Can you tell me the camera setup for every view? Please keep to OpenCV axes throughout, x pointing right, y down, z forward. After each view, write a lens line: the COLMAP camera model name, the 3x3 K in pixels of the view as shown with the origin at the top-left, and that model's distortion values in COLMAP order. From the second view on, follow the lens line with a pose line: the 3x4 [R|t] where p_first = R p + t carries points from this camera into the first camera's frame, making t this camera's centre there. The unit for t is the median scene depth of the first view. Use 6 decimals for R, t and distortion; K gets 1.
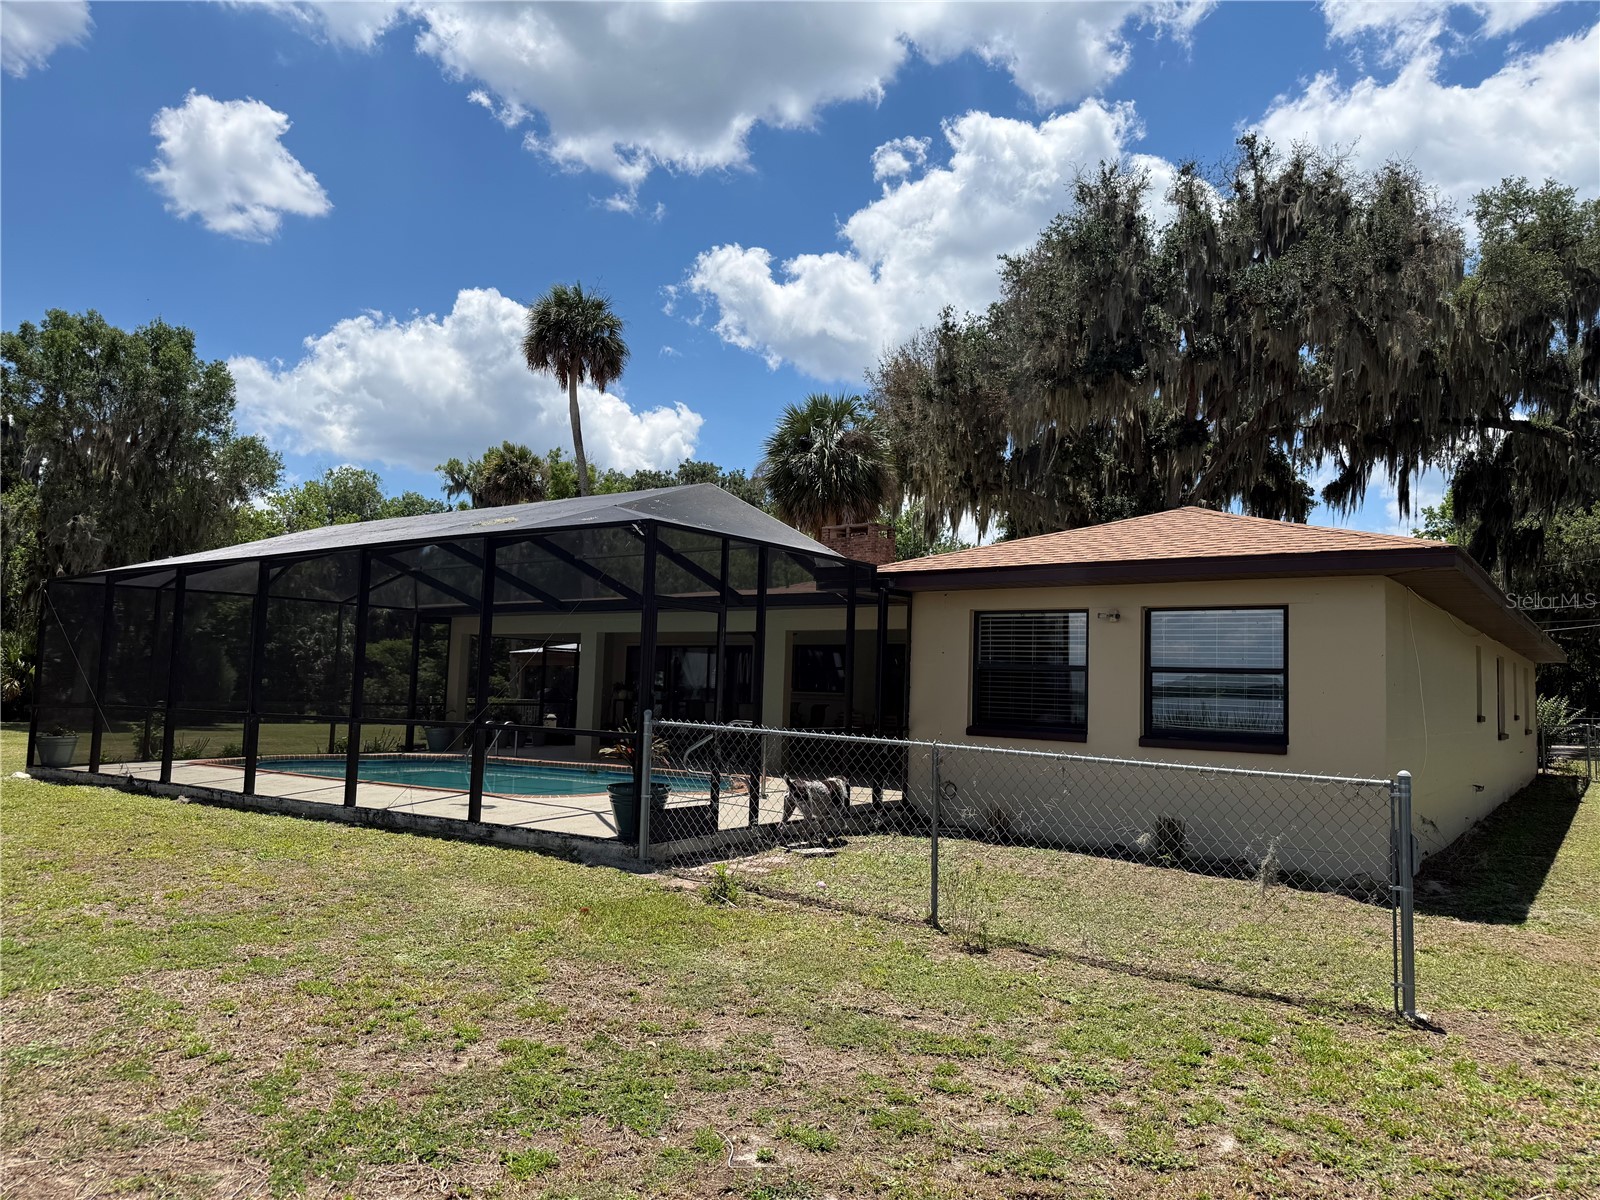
lens RADIAL K [[1132.5, 0, 800.0], [0, 1132.5, 600.0], [0, 0, 1]] dist [0.000658, -0.004710]
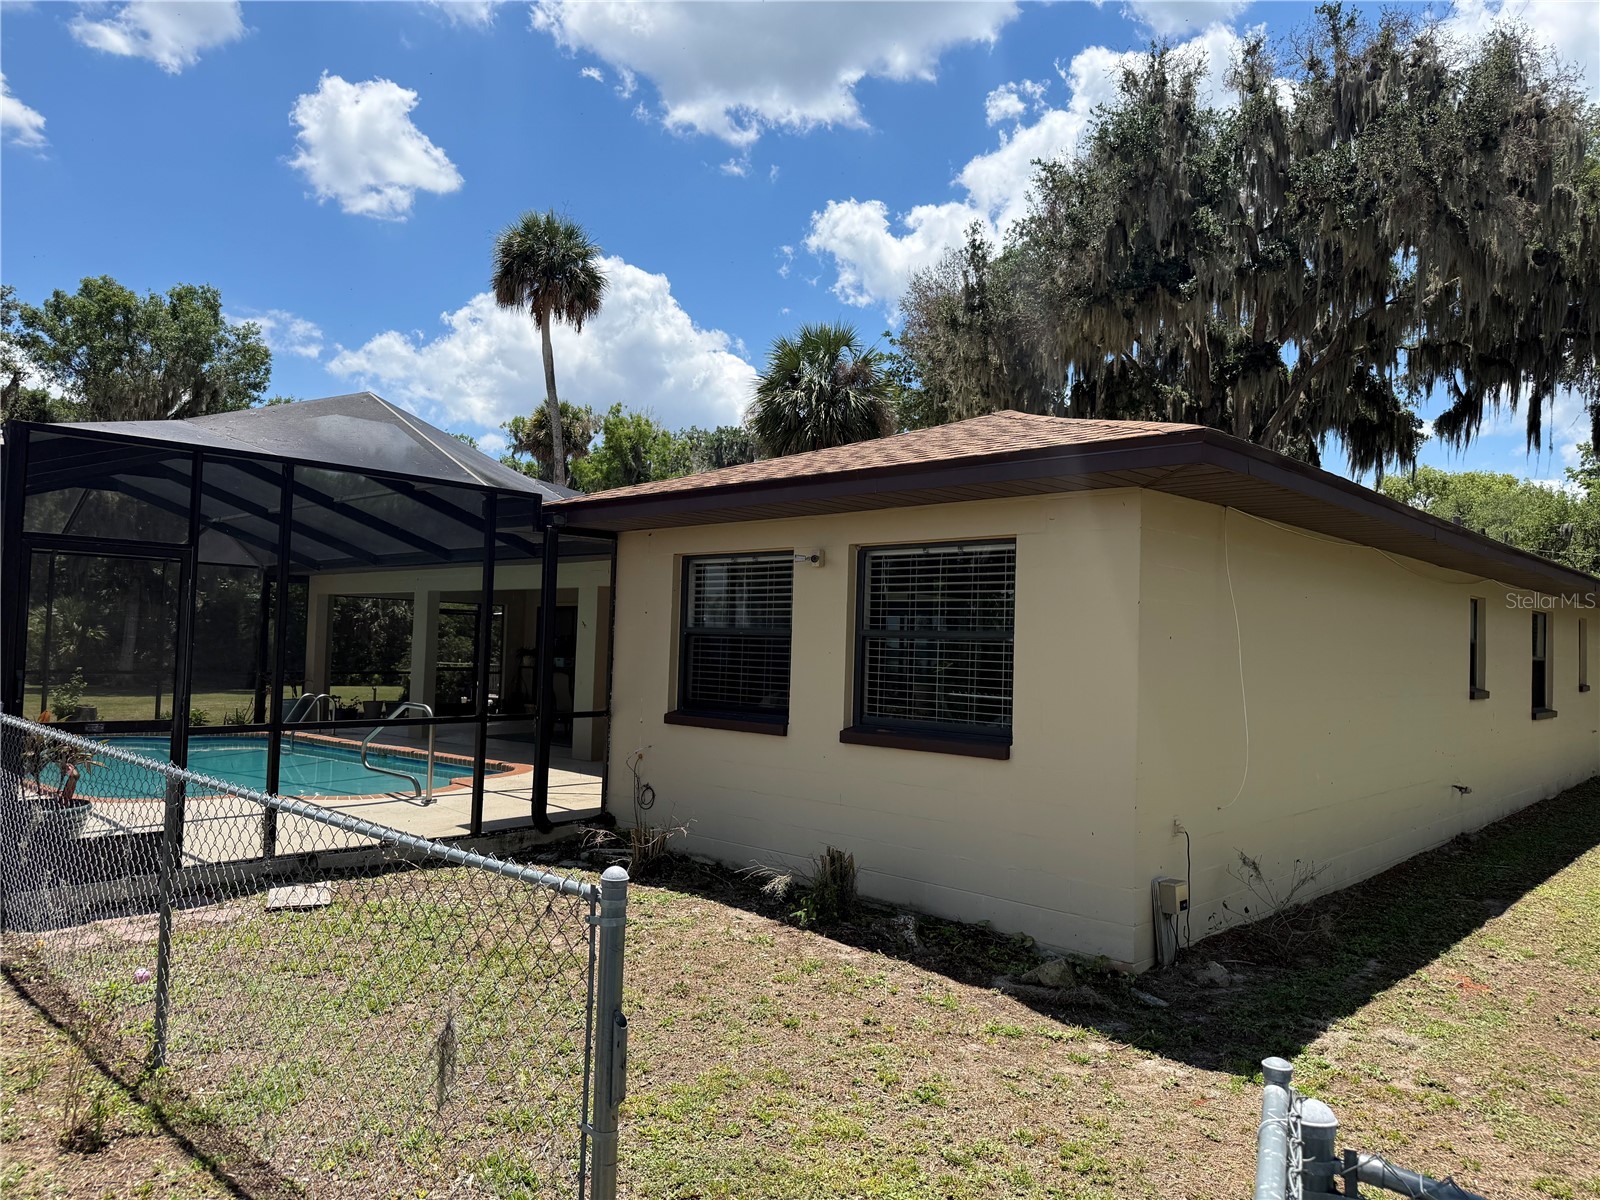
lens RADIAL K [[1121.4, 0, 800.0], [0, 1121.4, 600.0], [0, 0, 1]] dist [0.001260, -0.005659]
pose [[0.993393, -0.009827, -0.114339, 0.076435], [0.013937, 0.999283, 0.035202, 0.004830], [0.113911, -0.036563, 0.992818, 0.076986]]
